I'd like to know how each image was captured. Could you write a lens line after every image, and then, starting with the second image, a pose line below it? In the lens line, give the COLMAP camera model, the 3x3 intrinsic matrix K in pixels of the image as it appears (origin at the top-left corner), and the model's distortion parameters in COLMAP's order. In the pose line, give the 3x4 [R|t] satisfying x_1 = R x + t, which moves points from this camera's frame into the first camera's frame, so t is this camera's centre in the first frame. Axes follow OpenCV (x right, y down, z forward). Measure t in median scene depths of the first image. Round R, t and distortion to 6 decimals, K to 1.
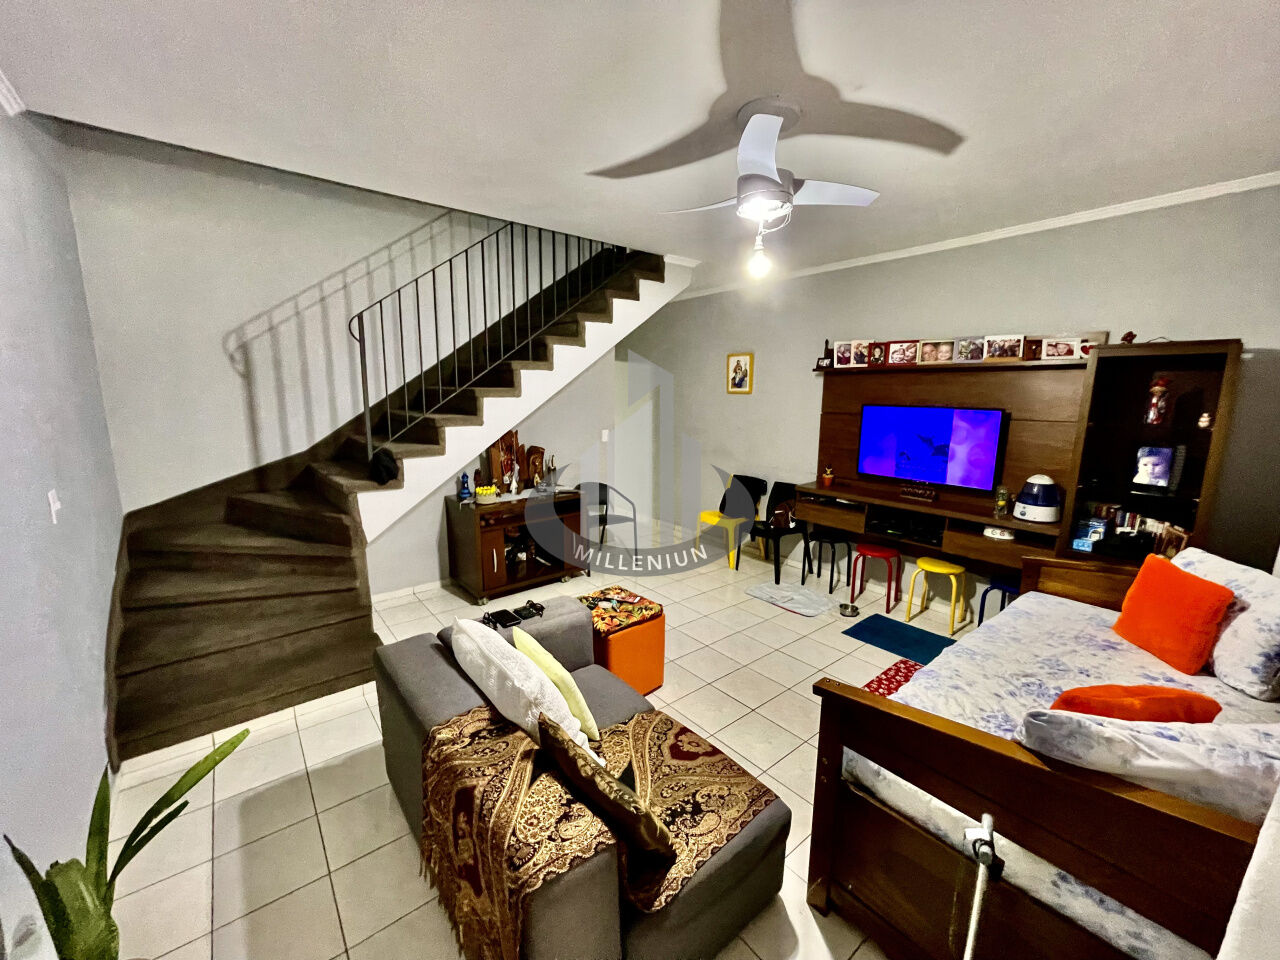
lens RADIAL K [[514.9, 0, 641.2], [0, 514.9, 480.8], [0, 0, 1]] dist [0.000635, -0.001937]
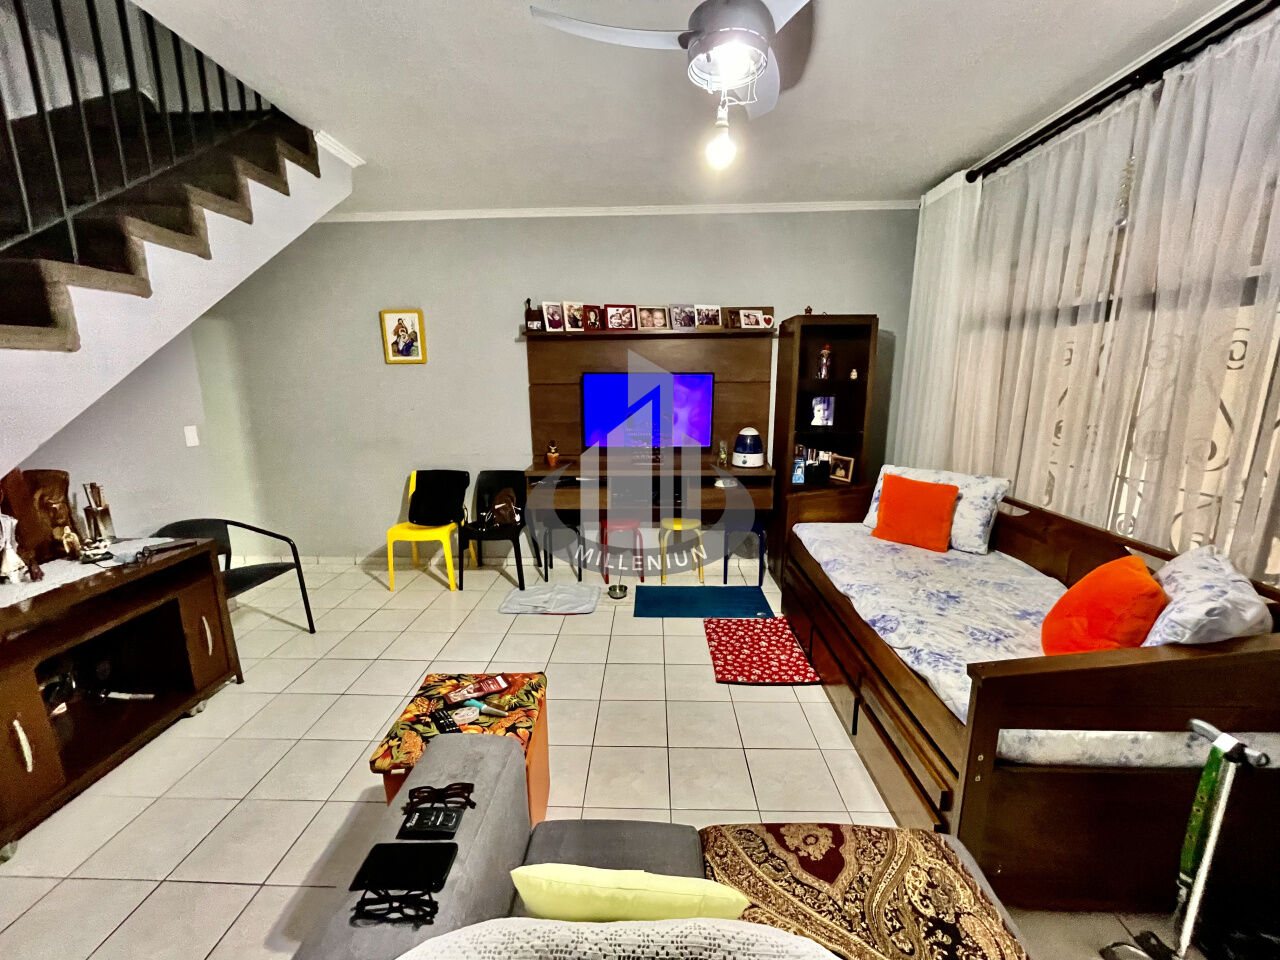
lens RADIAL K [[514.9, 0, 638.0], [0, 514.9, 479.8], [0, 0, 1]] dist [0.000635, -0.001937]
pose [[0.652824, -0.160418, 0.740329, -0.247691], [0.140894, 0.985979, 0.089406, -0.030065], [-0.744292, 0.045941, 0.666273, 0.356318]]
